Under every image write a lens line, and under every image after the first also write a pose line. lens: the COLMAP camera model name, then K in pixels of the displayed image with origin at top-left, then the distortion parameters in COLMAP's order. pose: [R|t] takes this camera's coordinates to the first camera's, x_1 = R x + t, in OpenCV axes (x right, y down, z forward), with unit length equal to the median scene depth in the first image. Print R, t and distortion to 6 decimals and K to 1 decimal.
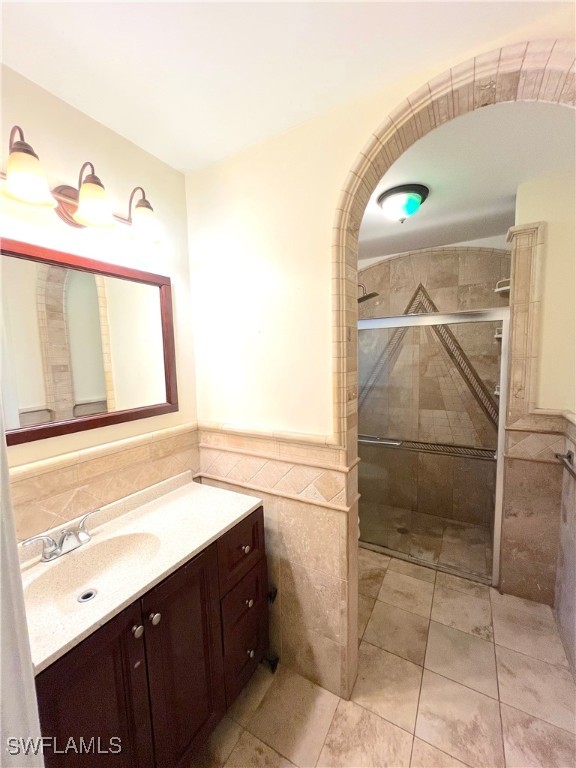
lens RADIAL K [[308.0, 0, 289.3], [0, 308.0, 383.3], [0, 0, 1]] dist [-0.002716, 0.000011]
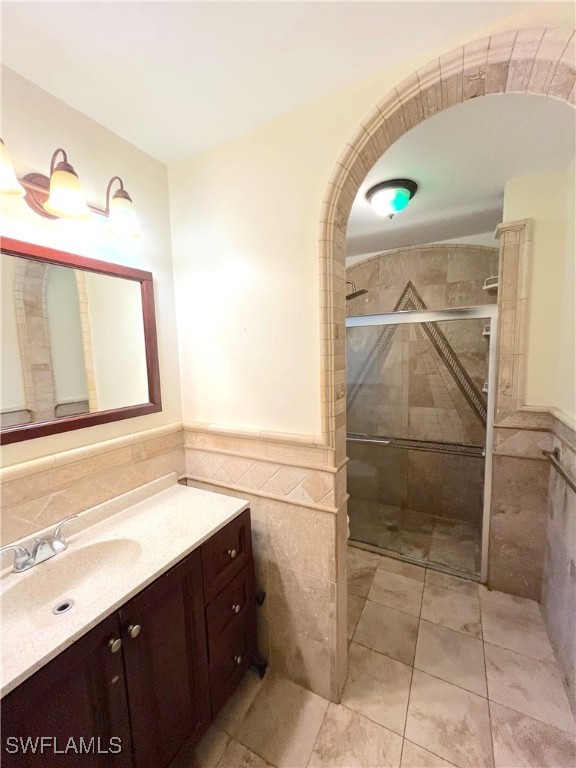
lens RADIAL K [[308.0, 0, 289.3], [0, 308.0, 383.3], [0, 0, 1]] dist [-0.002716, 0.000011]
pose [[0.999570, -0.005493, 0.028813, 0.009975], [0.005278, 0.999958, 0.007549, -0.002448], [-0.028853, -0.007394, 0.999556, 0.019768]]
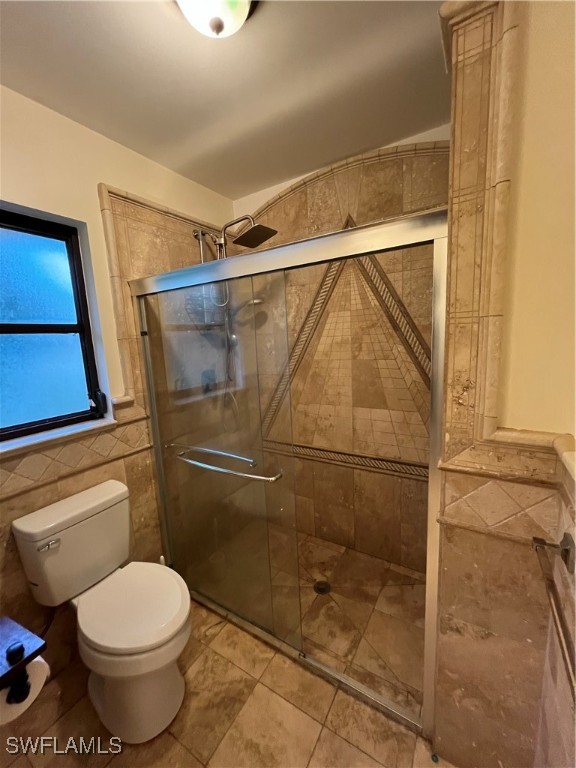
lens RADIAL K [[308.0, 0, 289.3], [0, 308.0, 383.3], [0, 0, 1]] dist [-0.002716, 0.000011]
pose [[0.999428, -0.018364, -0.028397, 0.470776], [0.020008, 0.998073, 0.058734, -0.018627], [0.027264, -0.059269, 0.997870, 0.501311]]
